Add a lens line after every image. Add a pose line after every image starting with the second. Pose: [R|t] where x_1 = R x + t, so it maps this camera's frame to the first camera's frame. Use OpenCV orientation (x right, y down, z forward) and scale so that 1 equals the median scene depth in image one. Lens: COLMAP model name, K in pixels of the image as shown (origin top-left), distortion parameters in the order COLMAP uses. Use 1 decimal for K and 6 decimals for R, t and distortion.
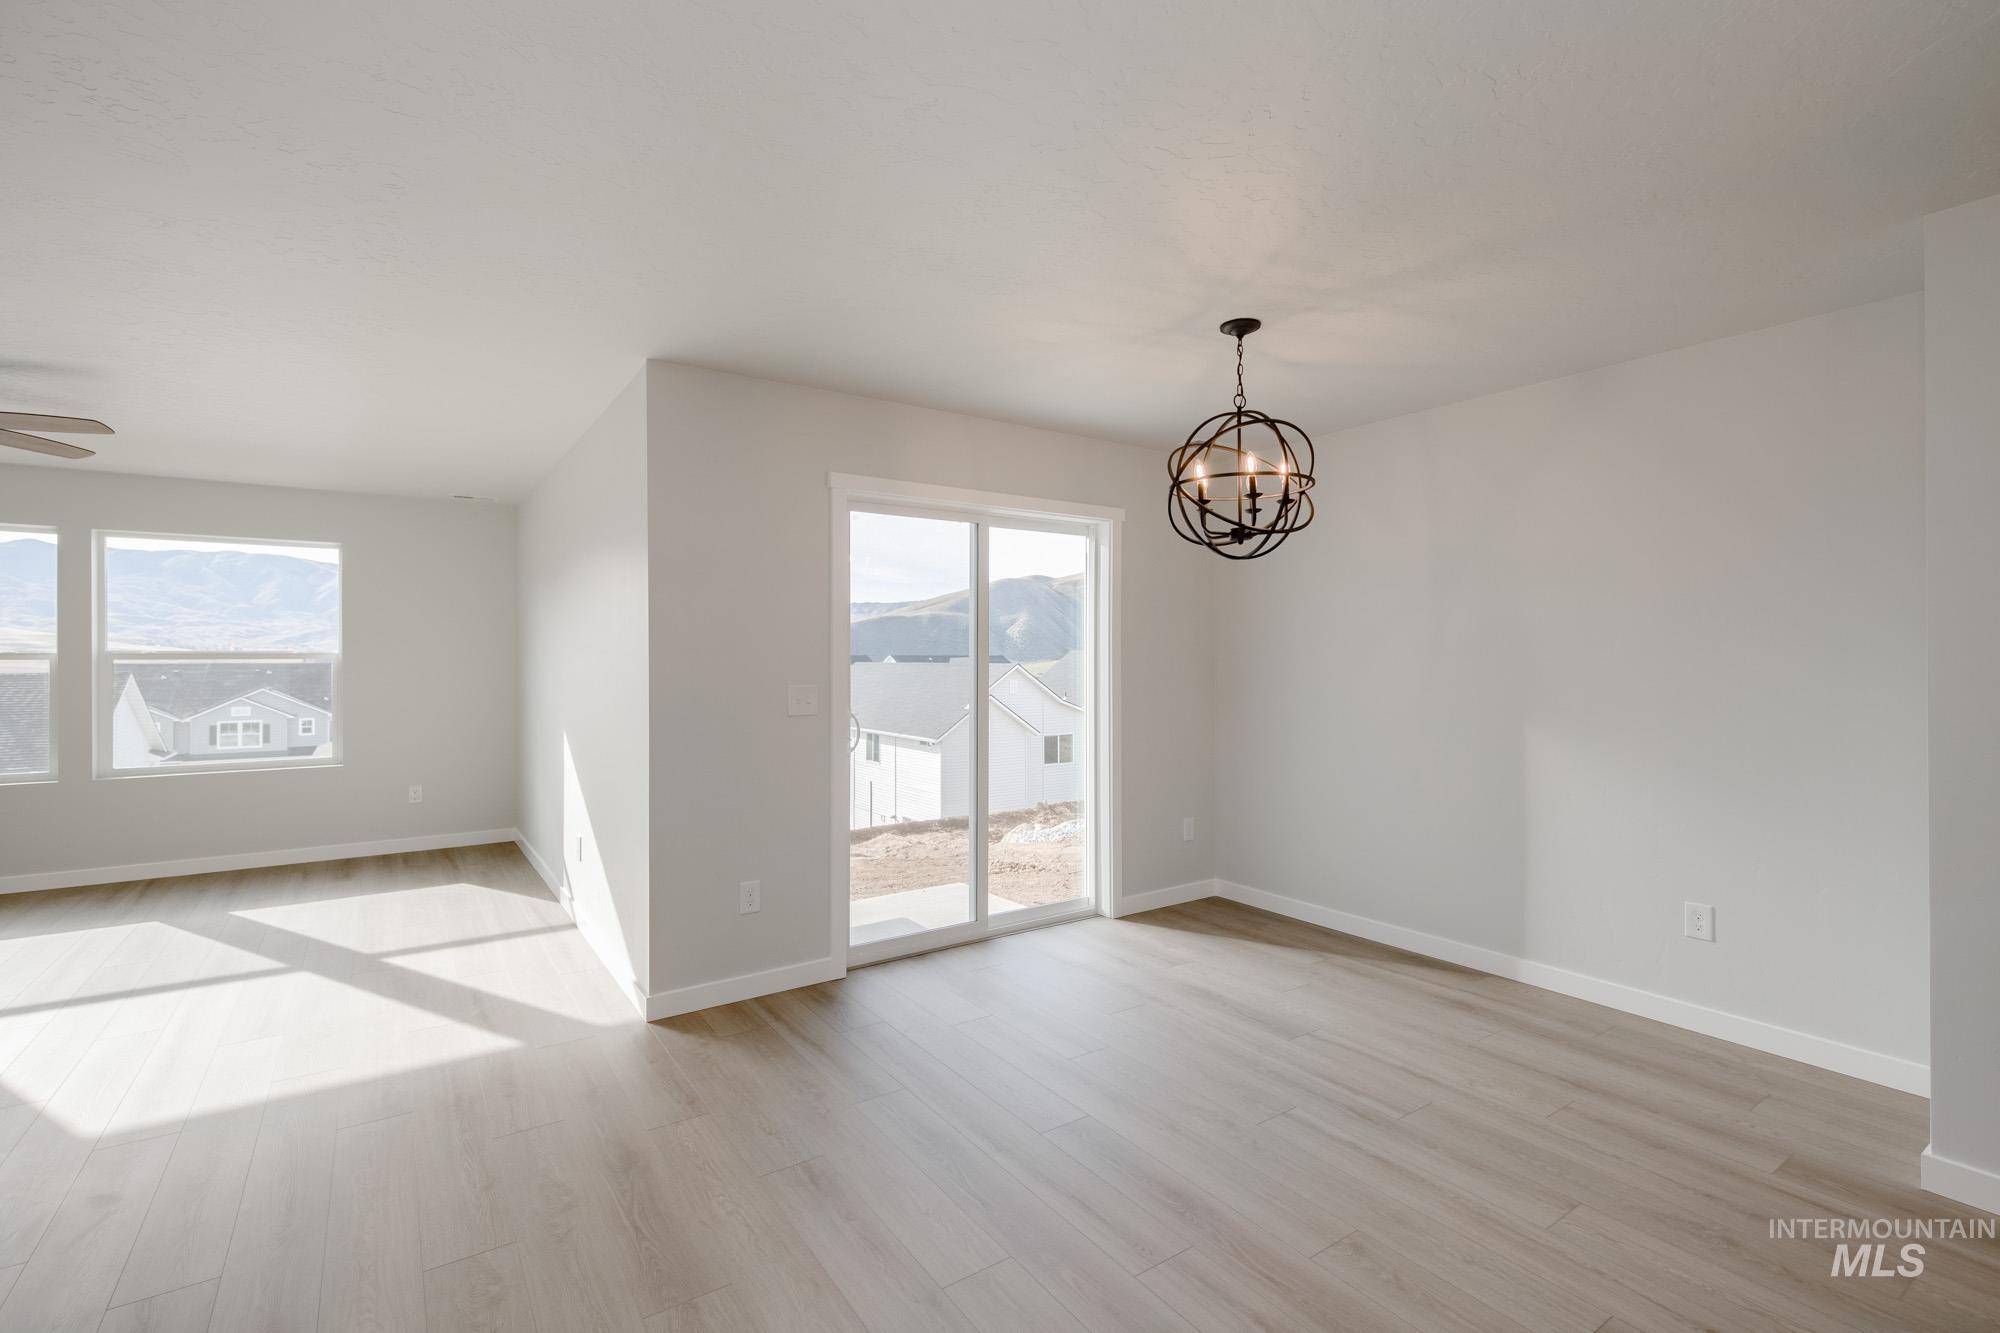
lens RADIAL K [[888.1, 0, 999.4], [0, 888.1, 651.1], [0, 0, 1]] dist [0.016433, -0.007145]
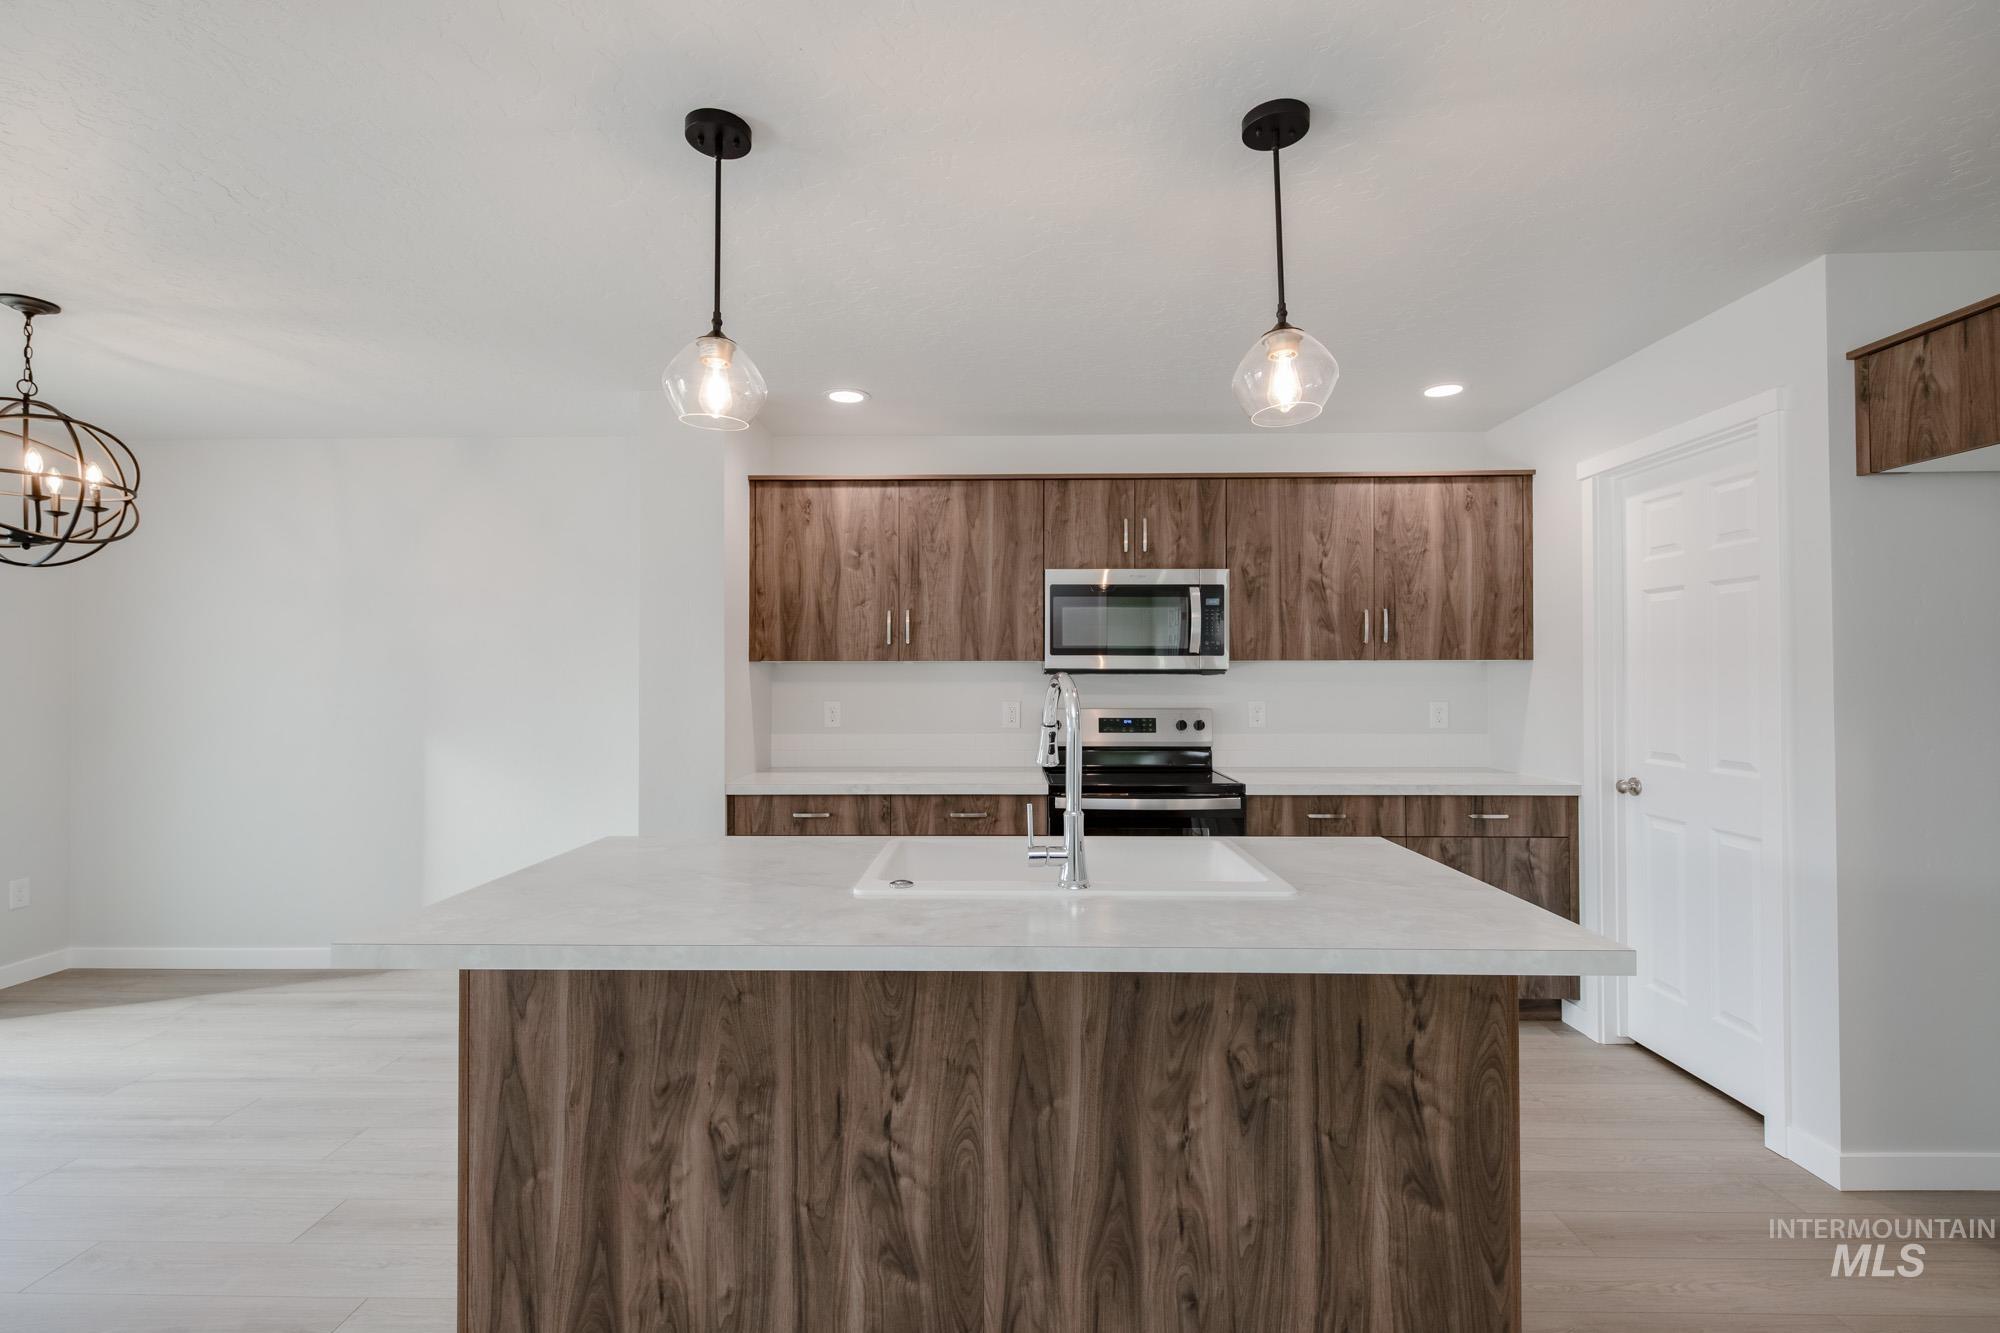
lens RADIAL K [[888.1, 0, 993.8], [0, 888.1, 666.4], [0, 0, 1]] dist [0.016433, -0.007145]
pose [[0.586147, 0.010875, 0.810131, 0.083427], [-0.005064, 0.999940, -0.009758, -0.000812], [-0.810189, 0.001617, 0.586167, -0.214885]]
